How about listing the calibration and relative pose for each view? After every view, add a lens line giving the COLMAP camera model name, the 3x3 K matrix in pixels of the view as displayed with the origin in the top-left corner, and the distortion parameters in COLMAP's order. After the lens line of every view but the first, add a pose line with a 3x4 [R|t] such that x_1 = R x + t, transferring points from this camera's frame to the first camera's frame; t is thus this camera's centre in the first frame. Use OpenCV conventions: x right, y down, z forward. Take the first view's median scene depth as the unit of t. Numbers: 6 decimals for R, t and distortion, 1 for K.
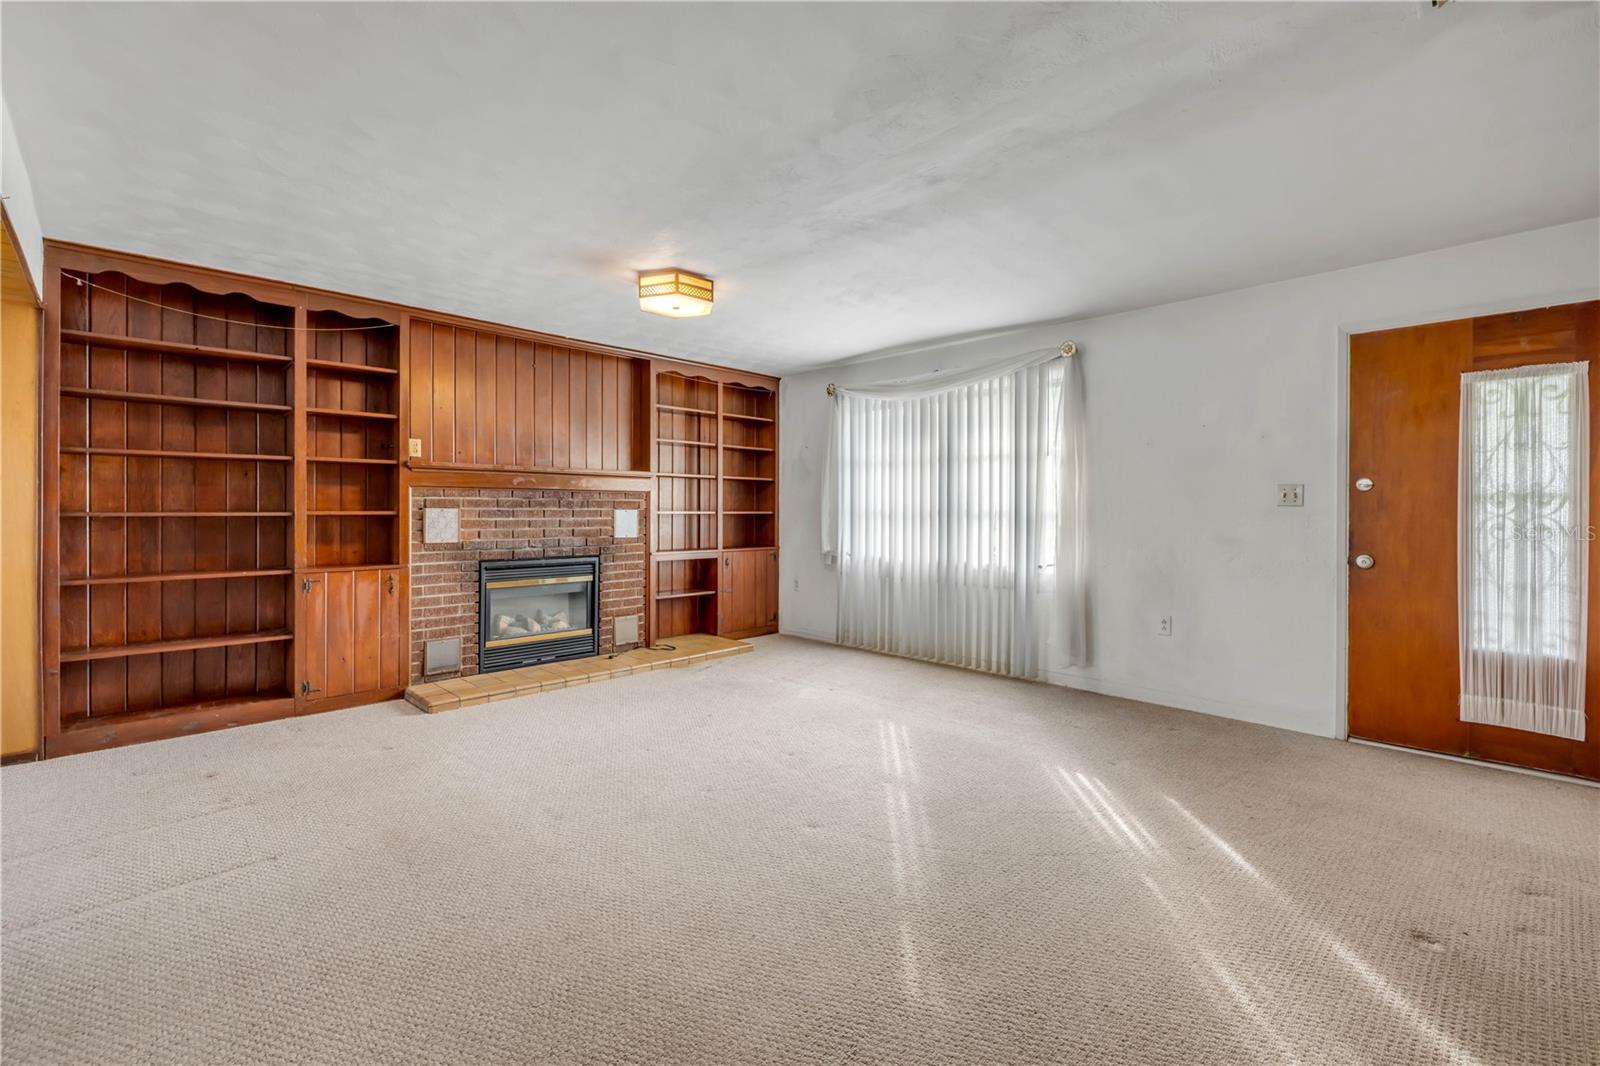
lens RADIAL K [[679.9, 0, 795.1], [0, 679.9, 510.7], [0, 0, 1]] dist [-0.000531, 0.000024]
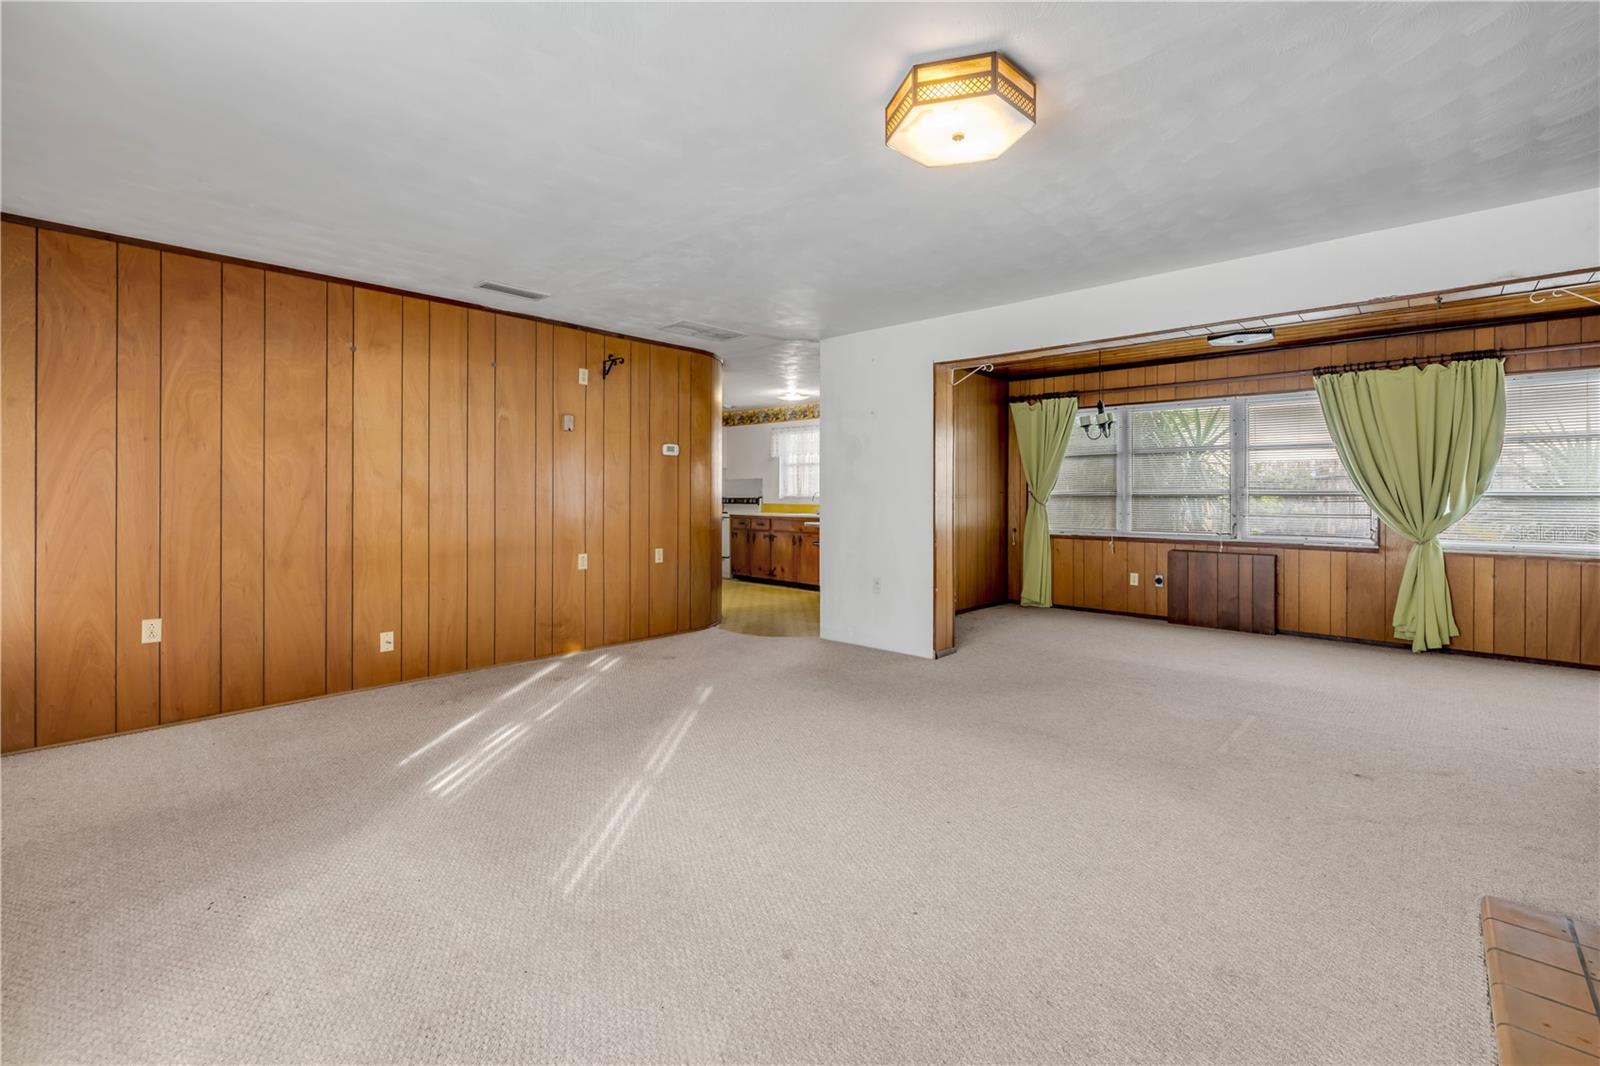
lens RADIAL K [[688.0, 0, 792.6], [0, 688.0, 492.4], [0, 0, 1]] dist [-0.001227, -0.000158]
pose [[-0.999282, -0.004517, -0.037621, -0.011350], [-0.004461, 0.999989, -0.001564, -0.002184], [0.037628, -0.001395, -0.999291, 1.120422]]
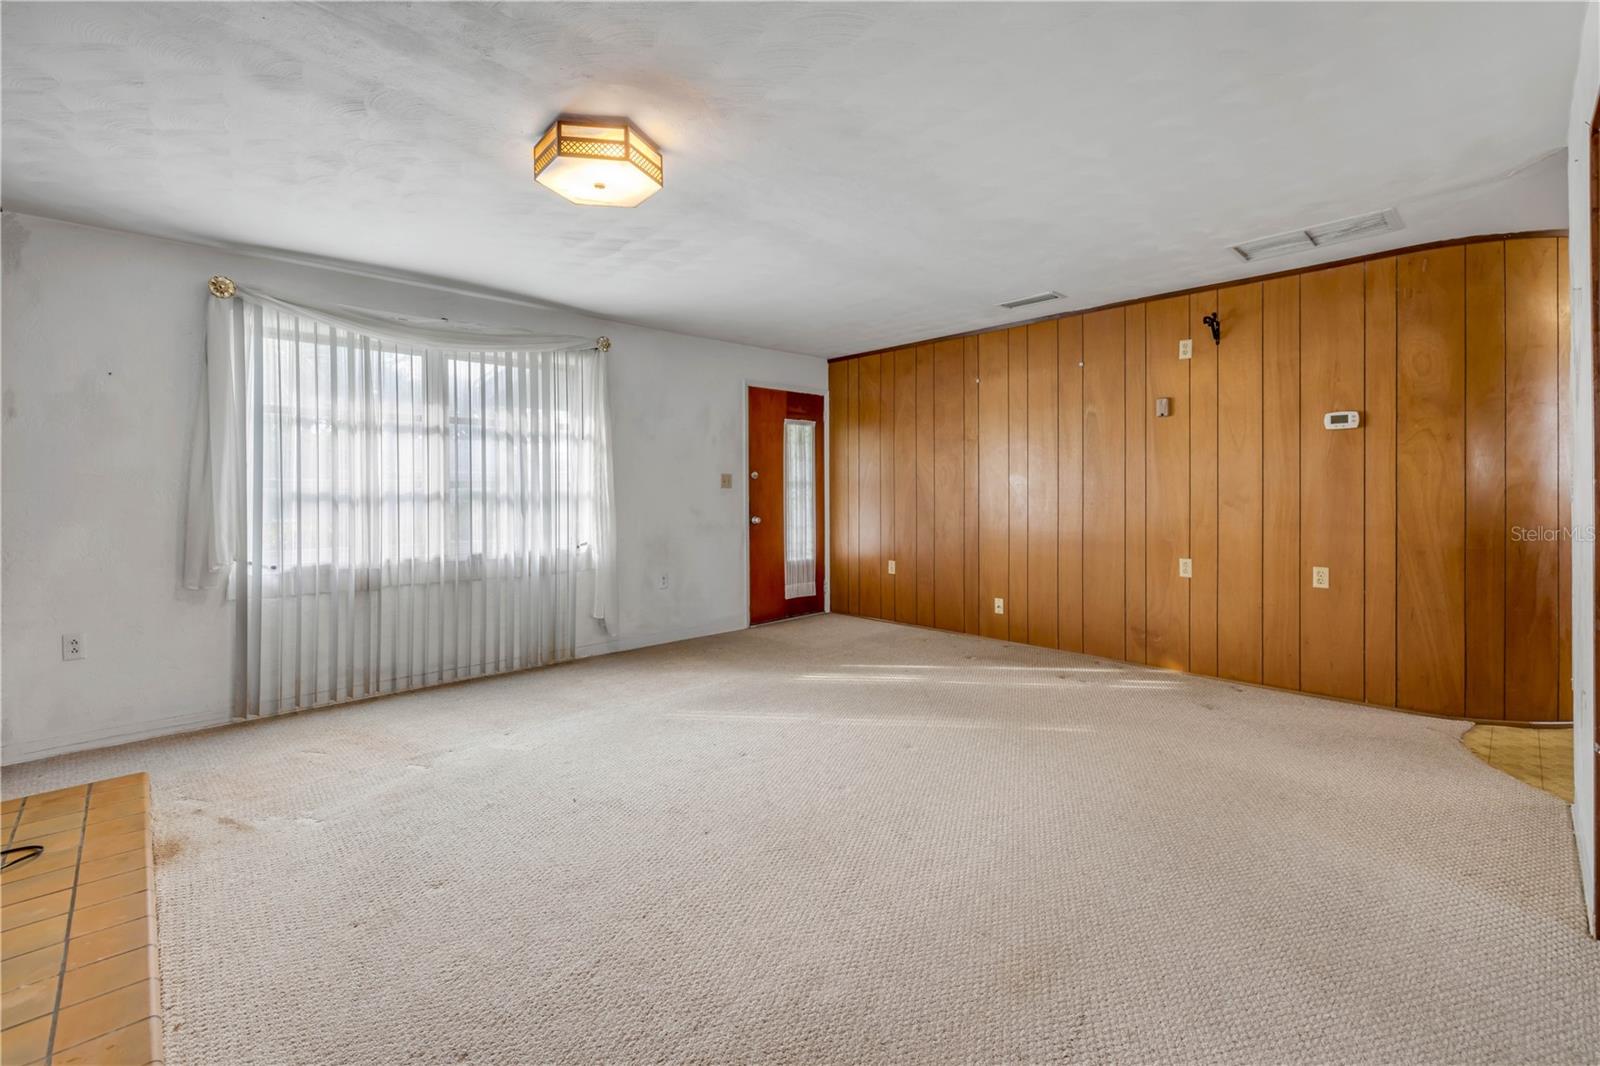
lens RADIAL K [[691.8, 0, 799.4], [0, 691.8, 491.1], [0, 0, 1]] dist [-0.000005, 0.000011]
pose [[0.015414, -0.004580, 0.999871, -0.601161], [0.007158, 0.999964, 0.004470, -0.003816], [-0.999856, 0.007089, 0.015446, 0.574202]]
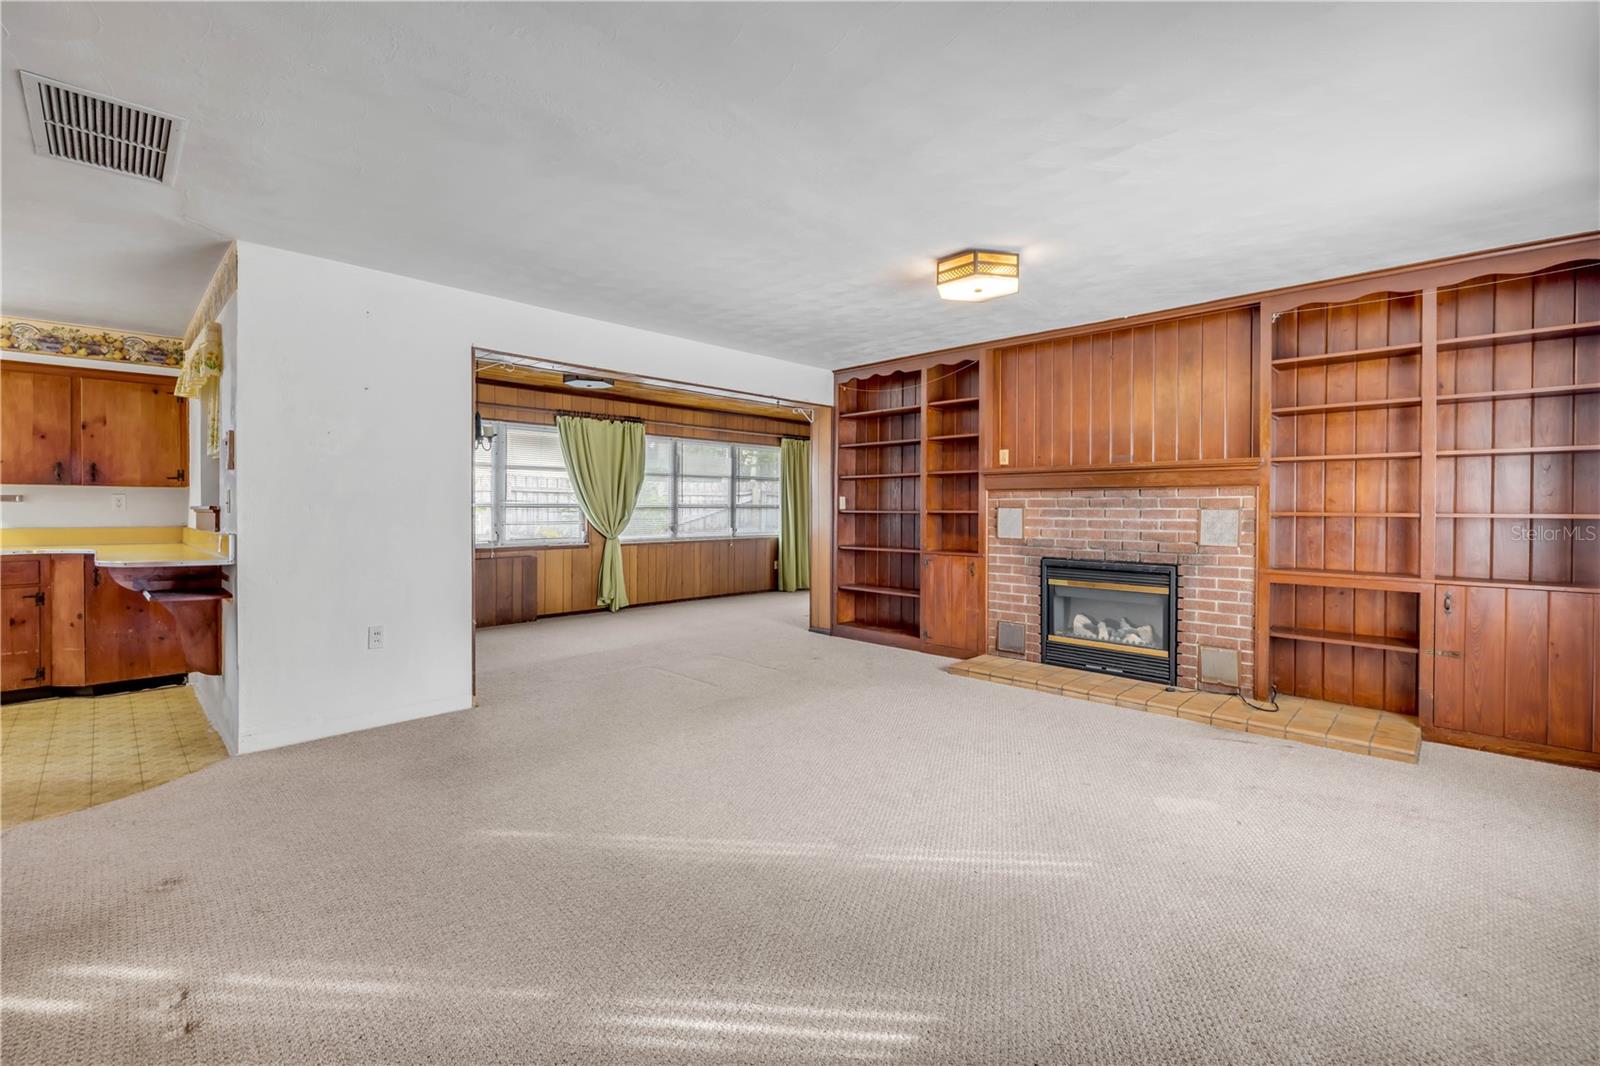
lens RADIAL K [[679.9, 0, 795.1], [0, 679.9, 510.7], [0, 0, 1]] dist [-0.000531, 0.000024]
pose [[0.015566, 0.002489, -0.999876, 0.534376], [-0.003569, 0.999991, 0.002434, -0.000635], [0.999872, 0.003530, 0.015574, 0.530098]]
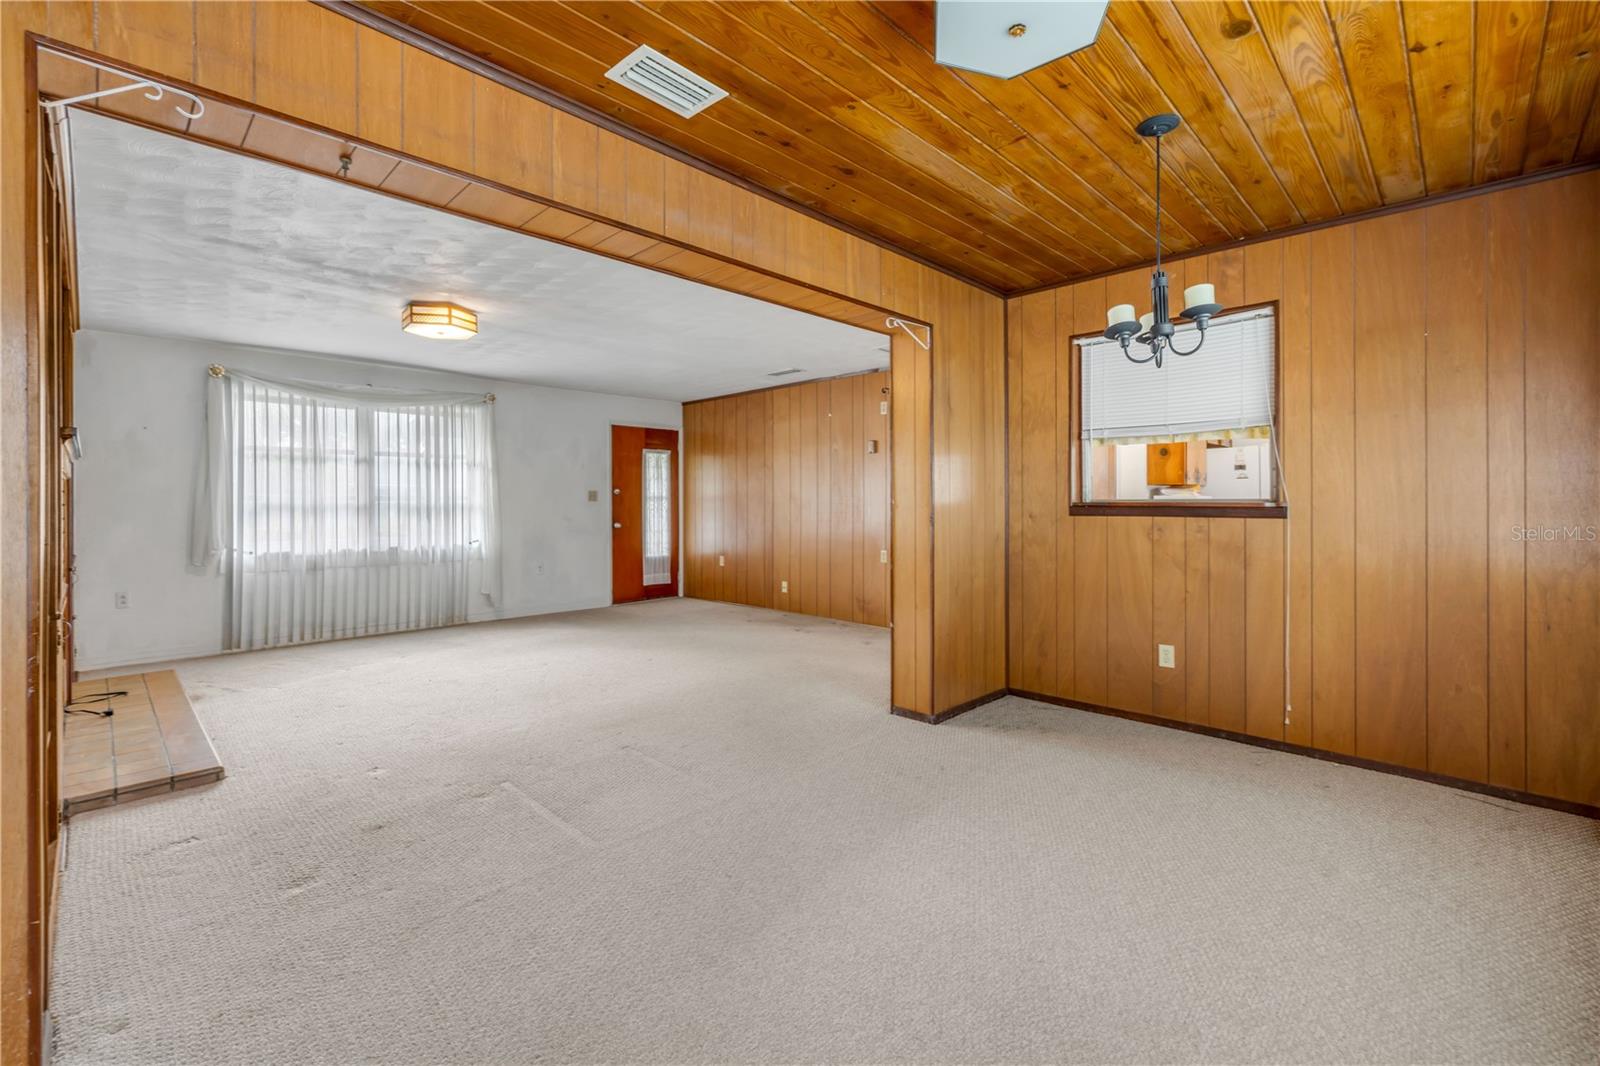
lens RADIAL K [[687.9, 0, 796.6], [0, 687.9, 503.7], [0, 0, 1]] dist [-0.002265, -0.000172]
pose [[-0.016996, -0.004209, 0.999847, -0.984955], [0.004262, 0.999982, 0.004282, -0.003639], [-0.999846, 0.004334, -0.016978, 0.291841]]
